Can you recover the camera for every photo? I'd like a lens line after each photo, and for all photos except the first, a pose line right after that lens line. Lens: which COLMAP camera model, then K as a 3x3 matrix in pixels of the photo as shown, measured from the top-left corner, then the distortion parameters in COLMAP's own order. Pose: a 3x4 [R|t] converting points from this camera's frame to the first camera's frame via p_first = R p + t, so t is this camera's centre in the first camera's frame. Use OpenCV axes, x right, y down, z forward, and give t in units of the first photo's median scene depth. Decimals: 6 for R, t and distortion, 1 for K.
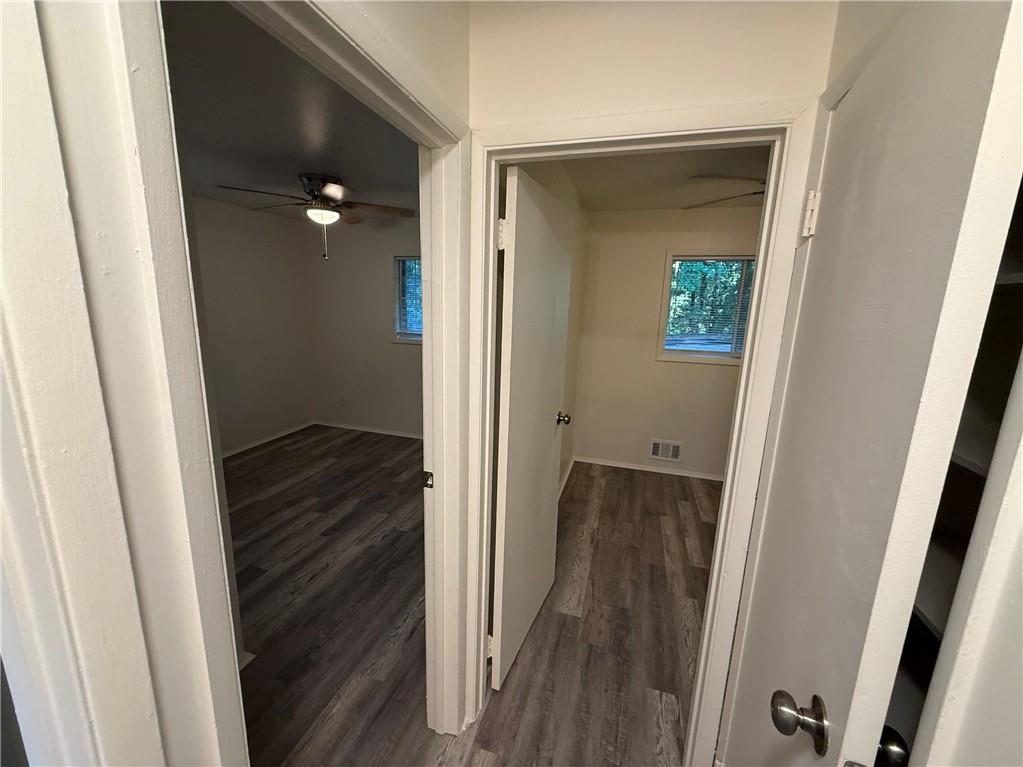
lens RADIAL K [[406.6, 0, 509.5], [0, 406.6, 382.1], [0, 0, 1]] dist [0.003673, -0.000204]
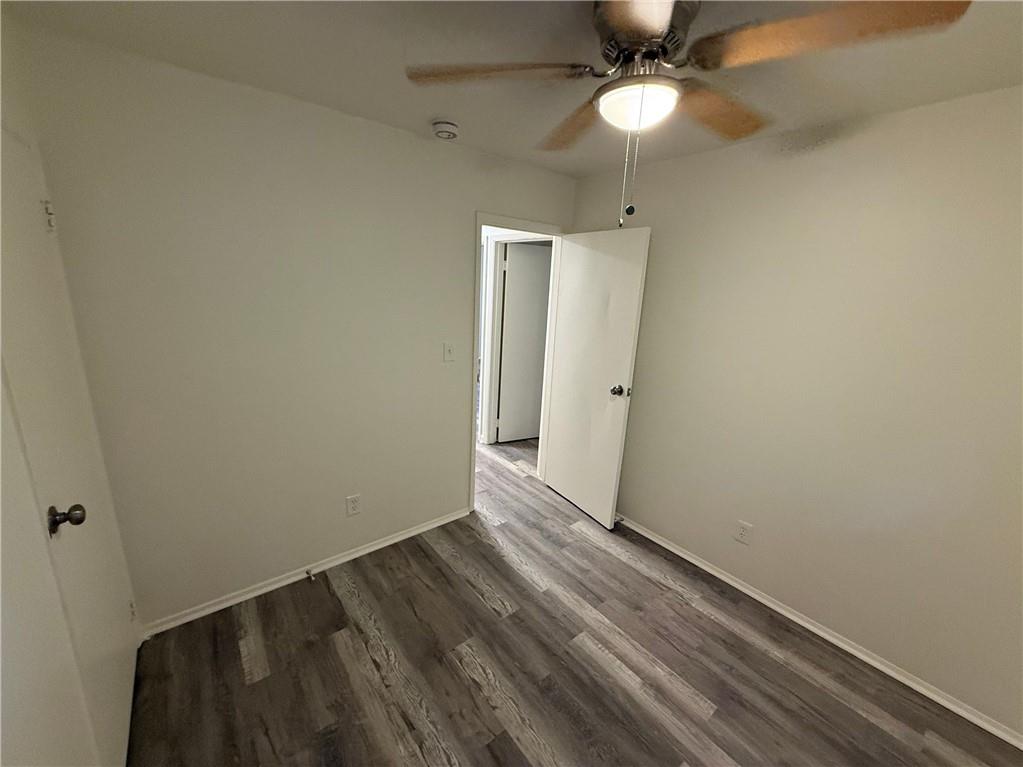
lens RADIAL K [[406.6, 0, 513.4], [0, 406.6, 385.5], [0, 0, 1]] dist [0.003673, -0.000204]
pose [[-0.549823, 0.151527, -0.821422, 0.893677], [-0.226439, 0.919543, 0.321196, -0.170495], [0.804002, 0.362603, -0.471274, 0.886240]]
